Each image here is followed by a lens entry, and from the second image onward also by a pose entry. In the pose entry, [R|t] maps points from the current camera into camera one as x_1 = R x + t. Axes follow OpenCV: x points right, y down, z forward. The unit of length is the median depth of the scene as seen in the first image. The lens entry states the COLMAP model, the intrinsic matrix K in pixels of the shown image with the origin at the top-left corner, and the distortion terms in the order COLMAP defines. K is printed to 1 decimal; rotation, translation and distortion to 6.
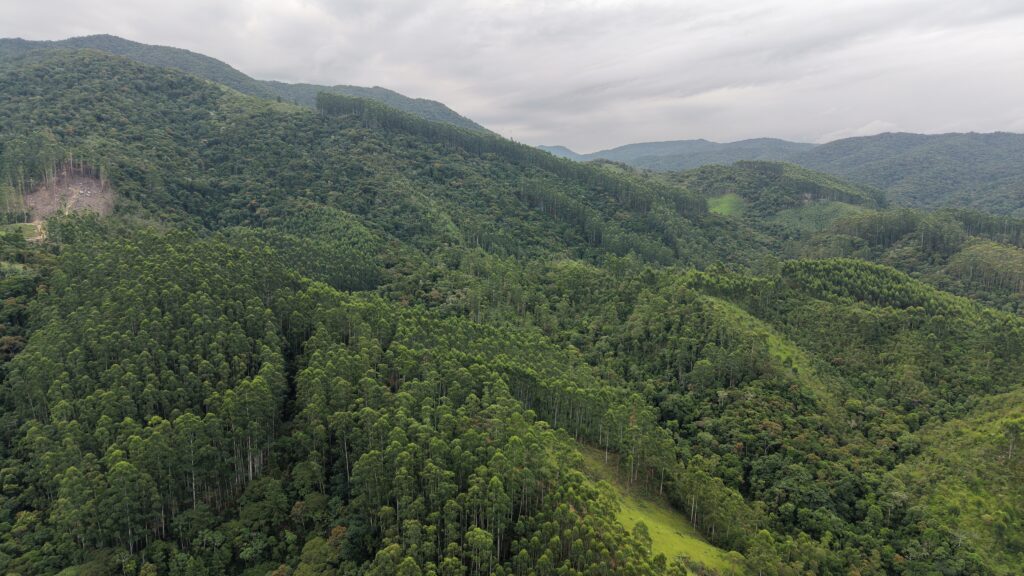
lens RADIAL K [[680.9, 0, 515.2], [0, 680.9, 289.1], [0, 0, 1]] dist [0.027081, -0.036450]
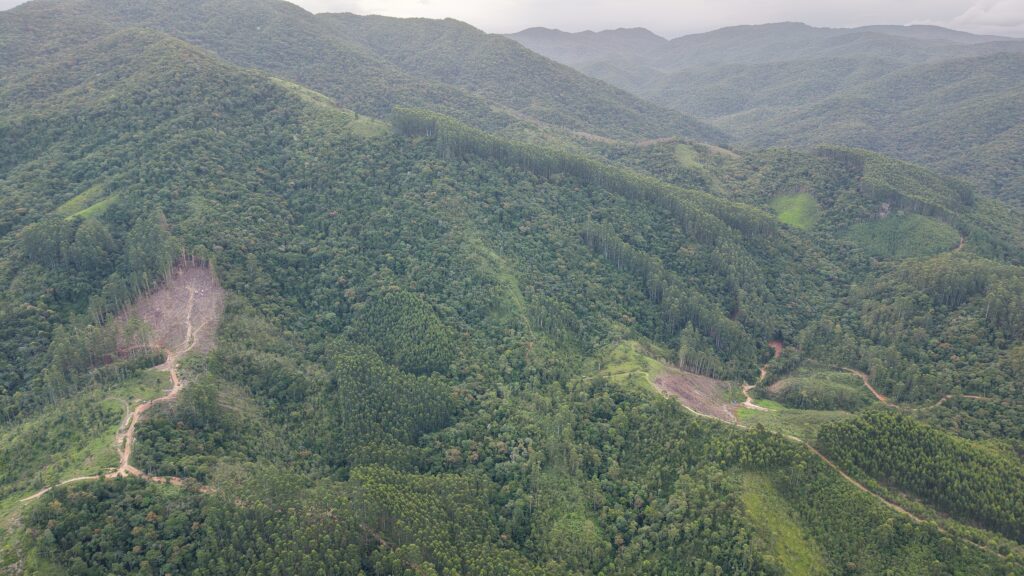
lens RADIAL K [[681.5, 0, 512.0], [0, 681.5, 288.0], [0, 0, 1]] dist [0.026090, -0.038080]
pose [[0.993931, 0.037486, -0.103424, 0.006860], [-0.015431, 0.978365, 0.206311, -0.335908], [0.108920, -0.203463, 0.973005, -0.046193]]
